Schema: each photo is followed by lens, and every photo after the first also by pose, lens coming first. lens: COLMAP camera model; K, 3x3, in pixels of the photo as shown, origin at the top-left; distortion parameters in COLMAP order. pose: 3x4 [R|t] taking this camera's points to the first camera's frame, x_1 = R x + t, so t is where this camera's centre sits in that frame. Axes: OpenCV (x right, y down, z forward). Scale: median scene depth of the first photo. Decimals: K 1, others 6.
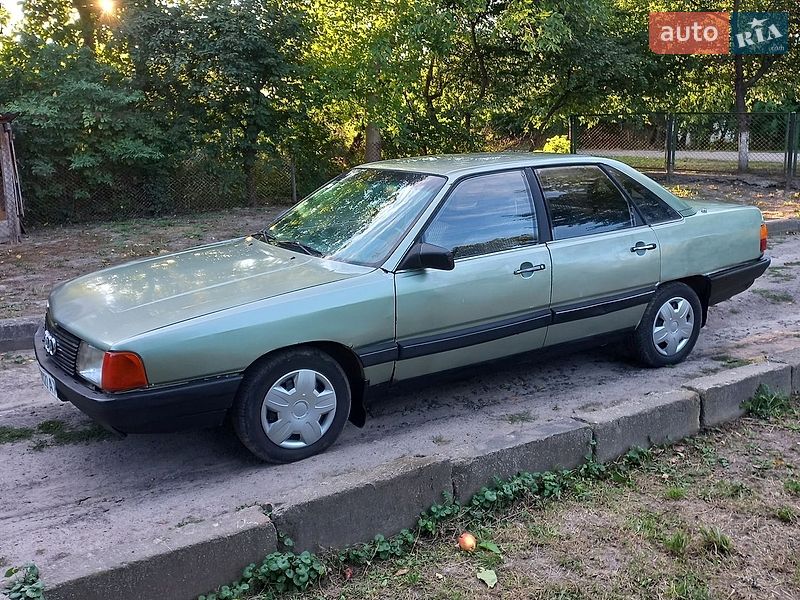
lens RADIAL K [[758.2, 0, 394.7], [0, 758.2, 292.8], [0, 0, 1]] dist [0.124284, -0.203438]
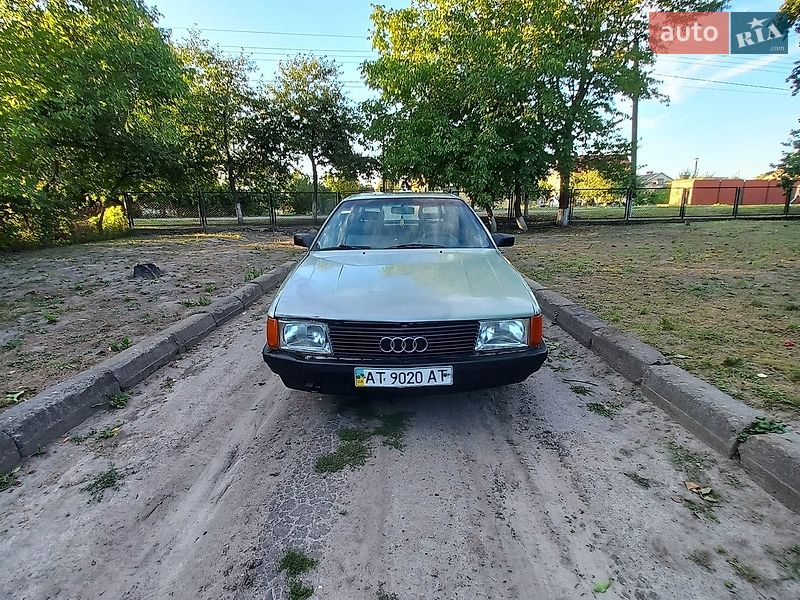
lens RADIAL K [[413.7, 0, 389.5], [0, 413.7, 307.4], [0, 0, 1]] dist [0.001647, -0.000990]
pose [[0.545857, -0.202697, 0.812991, -0.914991], [0.187873, 0.975200, 0.116998, -0.058042], [-0.816544, 0.088875, 0.570401, 0.680341]]
